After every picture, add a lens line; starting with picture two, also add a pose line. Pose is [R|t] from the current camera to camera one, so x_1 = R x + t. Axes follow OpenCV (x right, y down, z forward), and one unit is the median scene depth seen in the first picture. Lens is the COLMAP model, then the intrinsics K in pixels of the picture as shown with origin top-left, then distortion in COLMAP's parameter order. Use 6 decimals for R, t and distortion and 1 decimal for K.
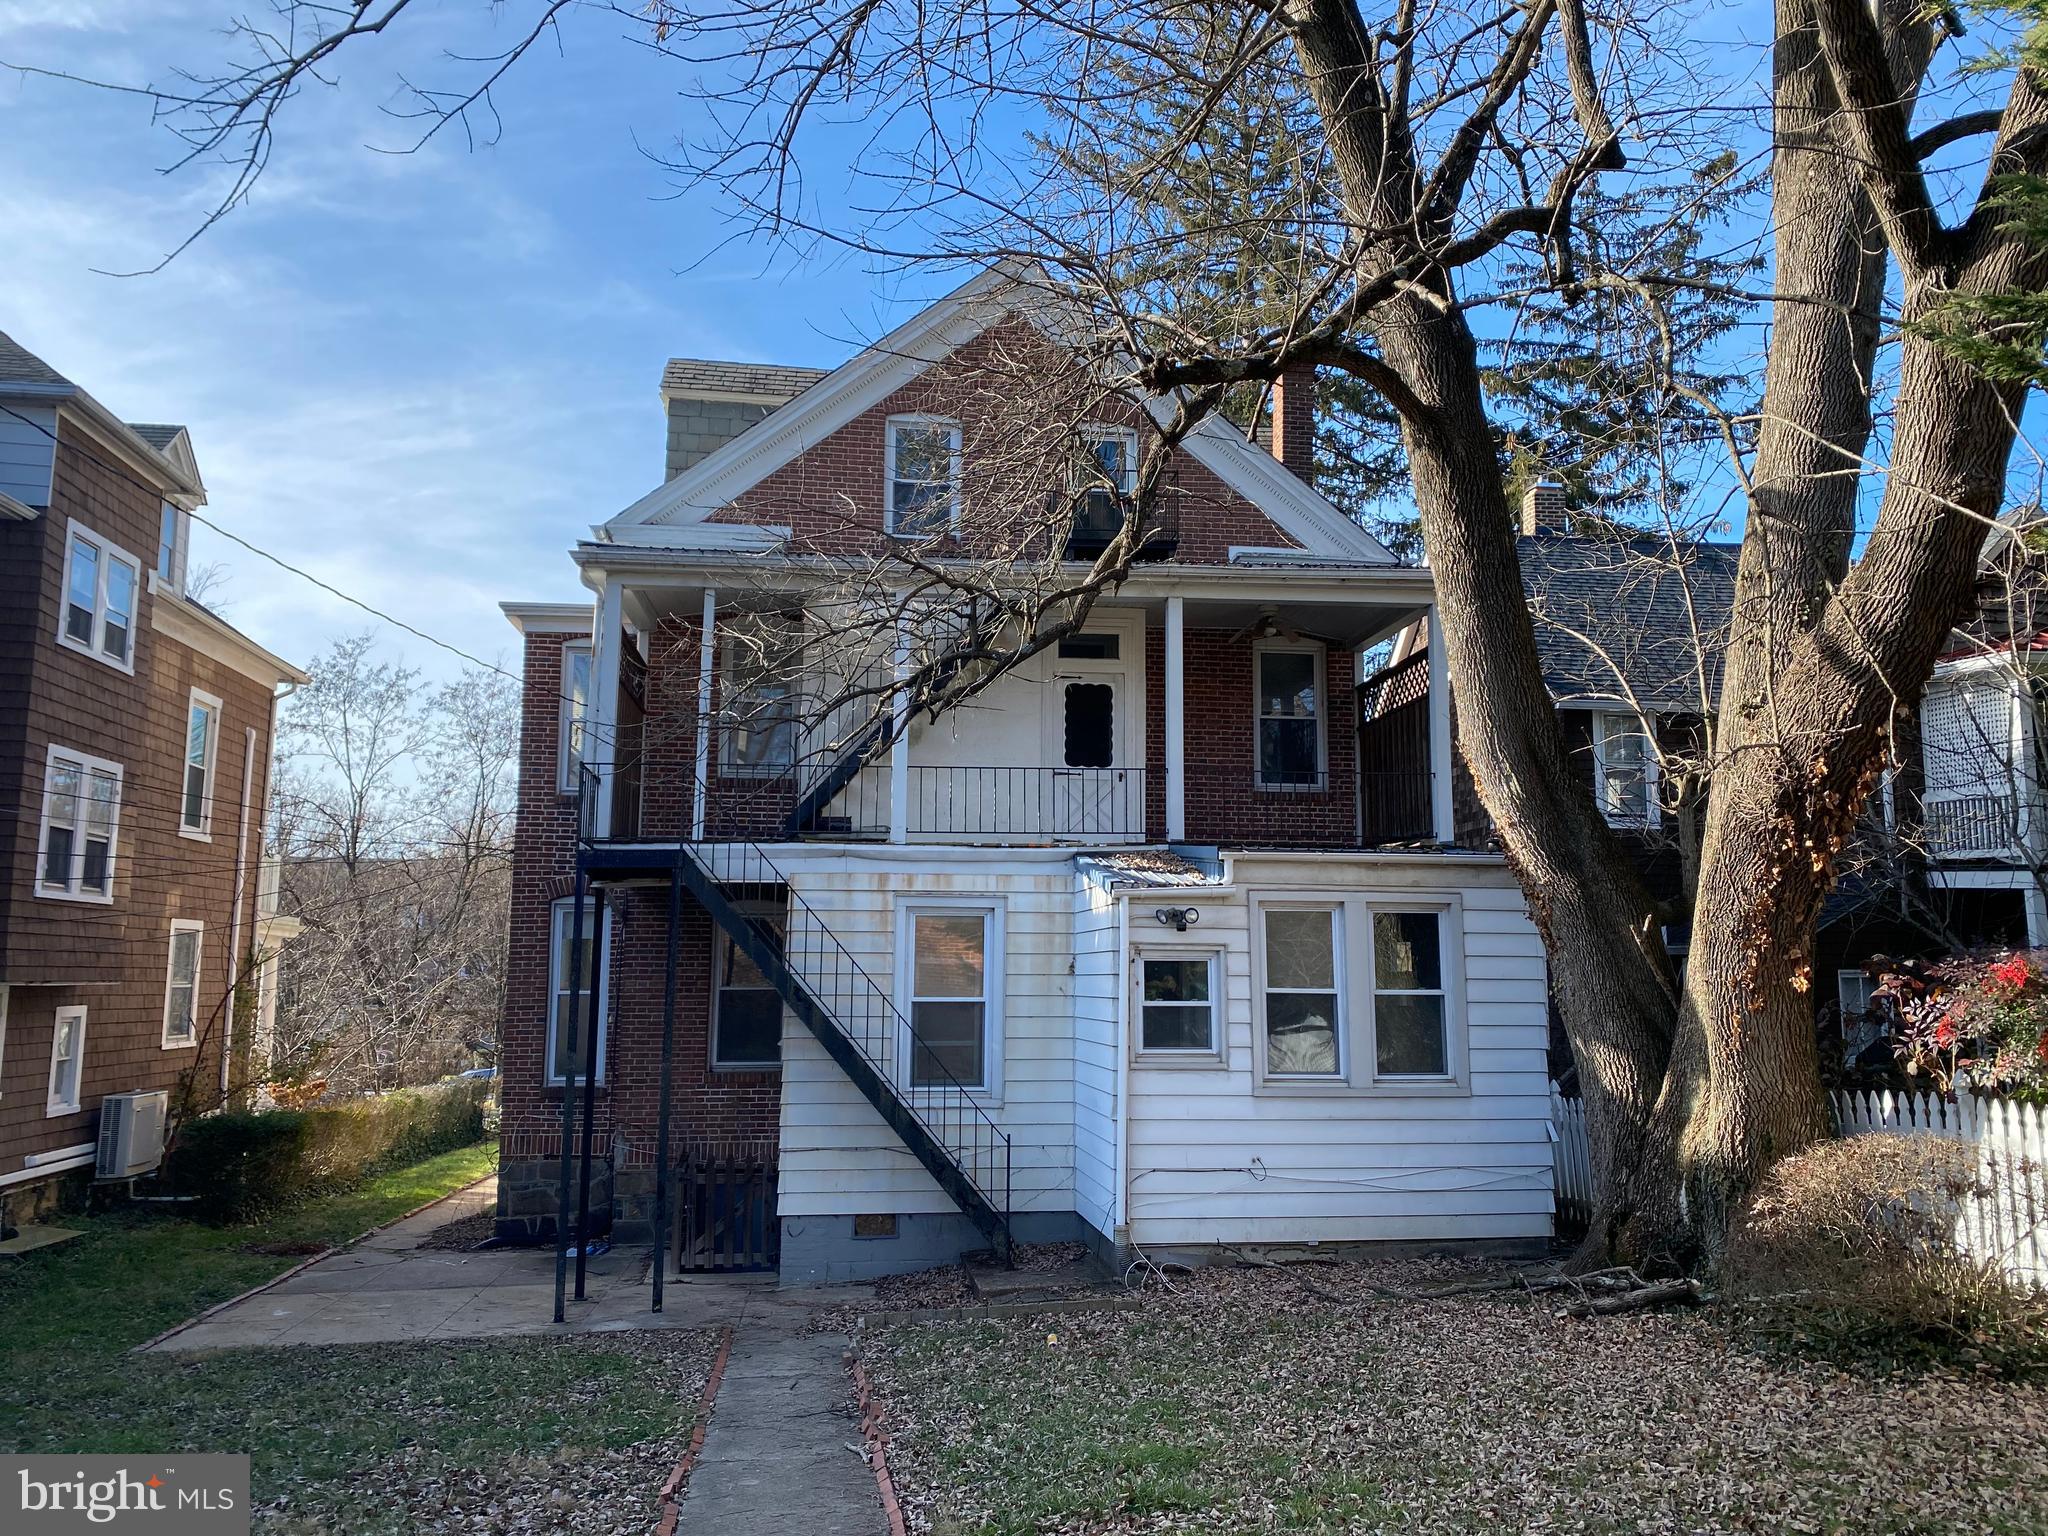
lens RADIAL K [[1525.5, 0, 1010.0], [0, 1525.5, 749.0], [0, 0, 1]] dist [0.038349, -0.030572]
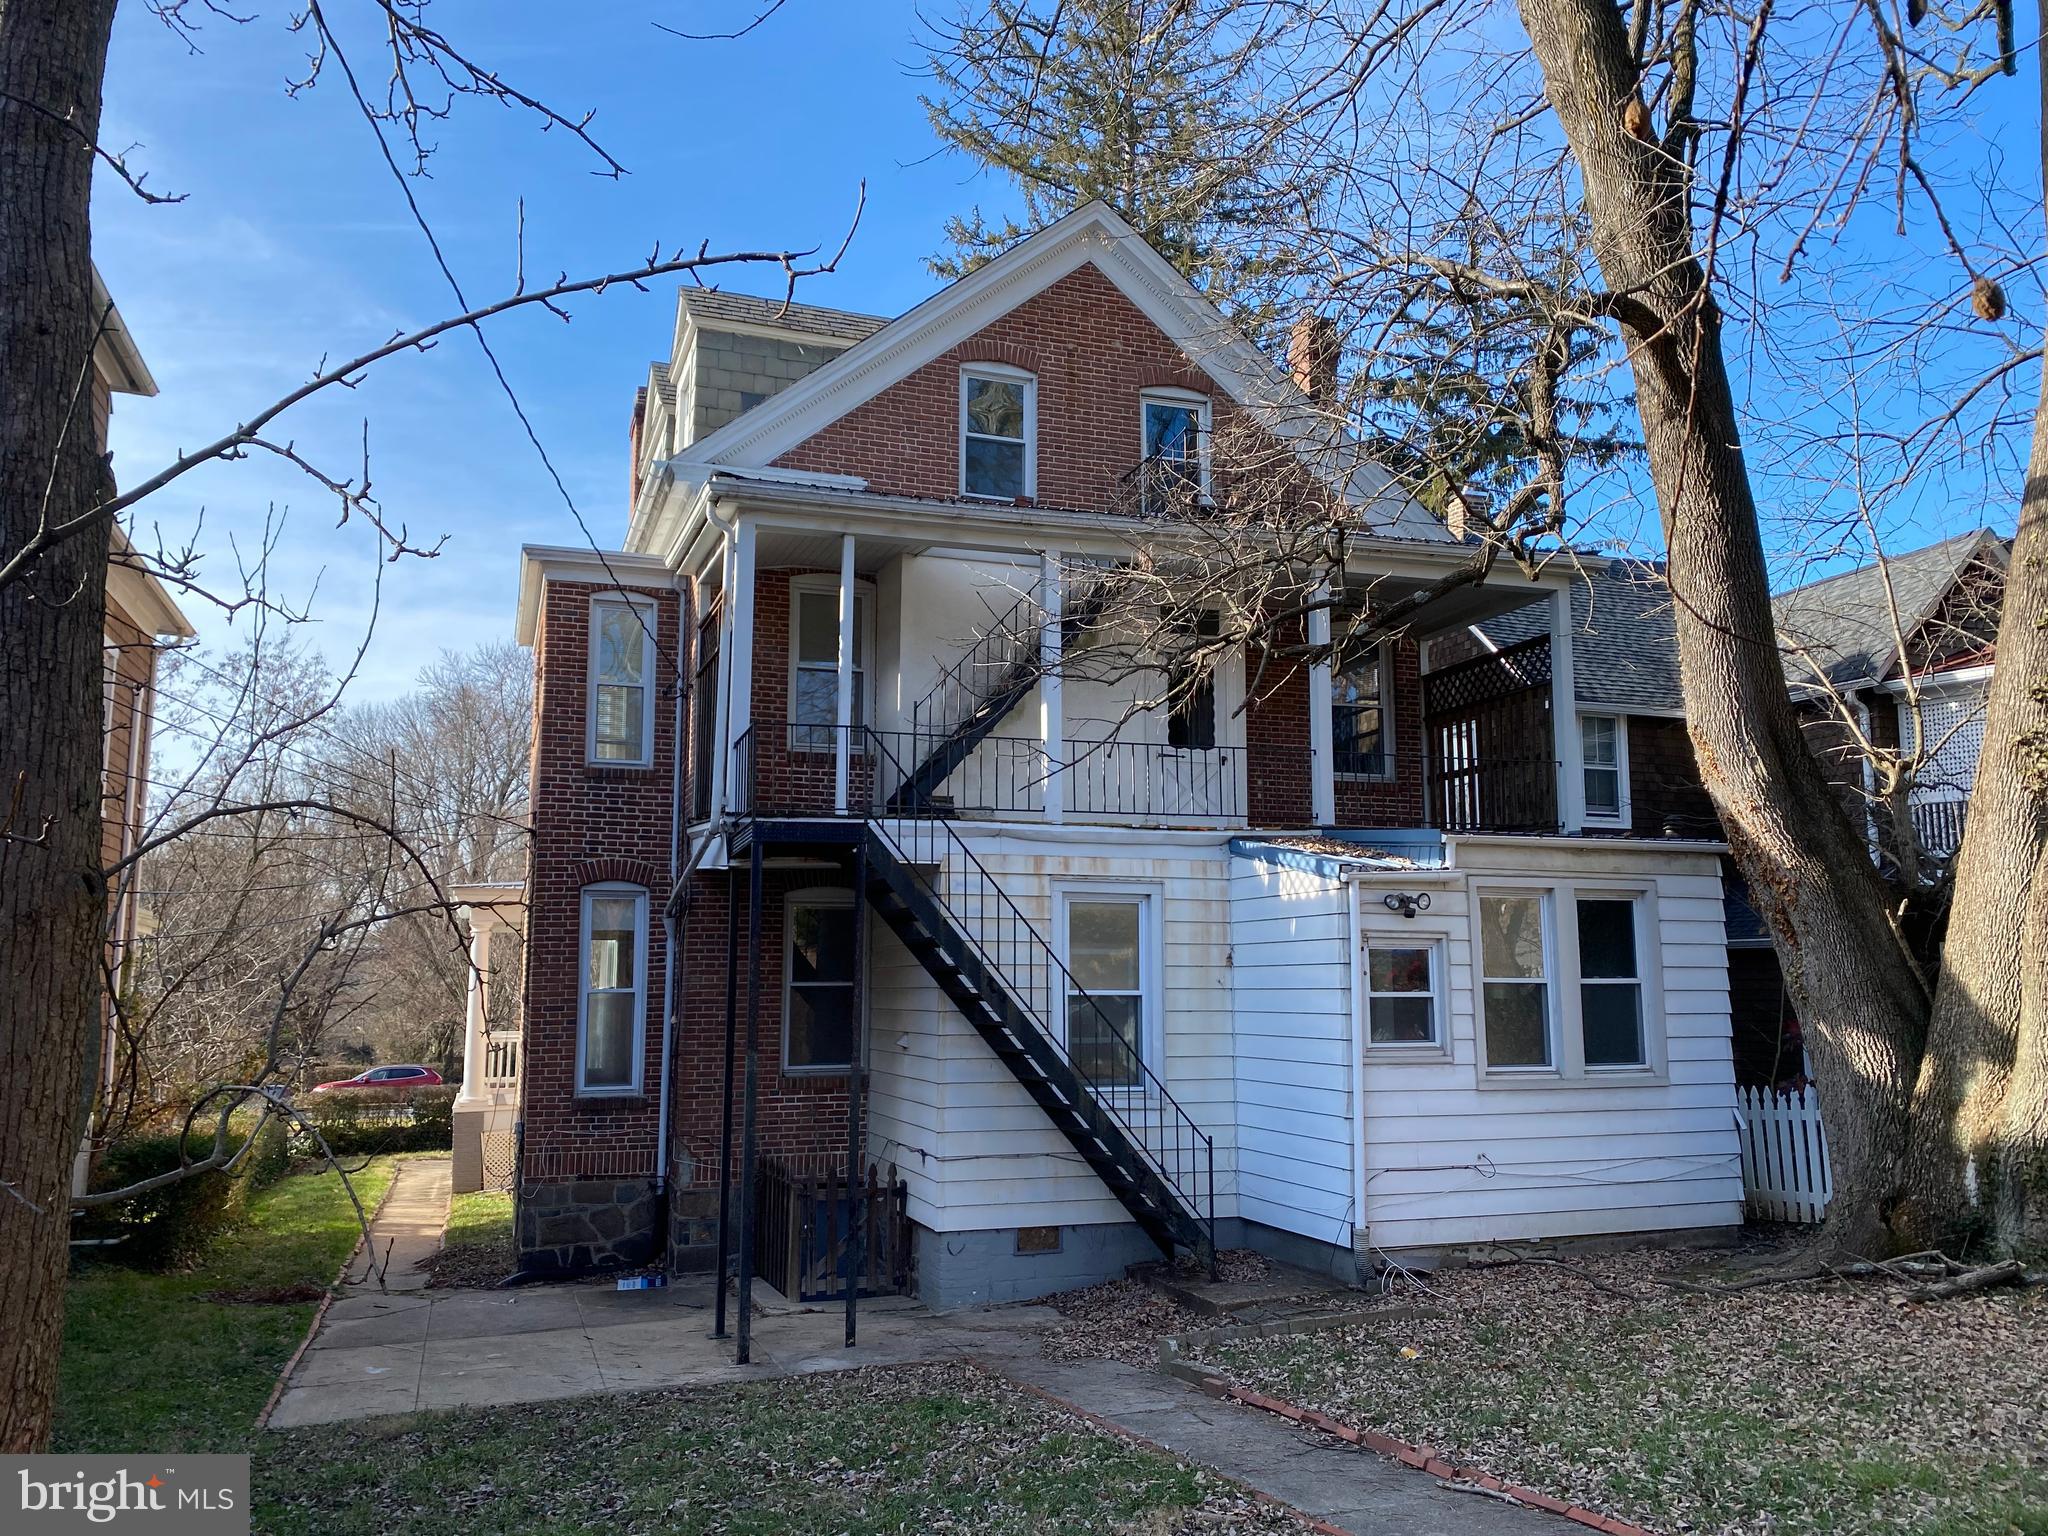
lens RADIAL K [[1525.5, 0, 1022.5], [0, 1525.5, 781.9], [0, 0, 1]] dist [0.038349, -0.030572]
pose [[0.979320, 0.019882, 0.201338, -0.303123], [-0.023238, 0.999627, 0.014316, 0.026365], [-0.200978, -0.018699, 0.979417, 0.117682]]
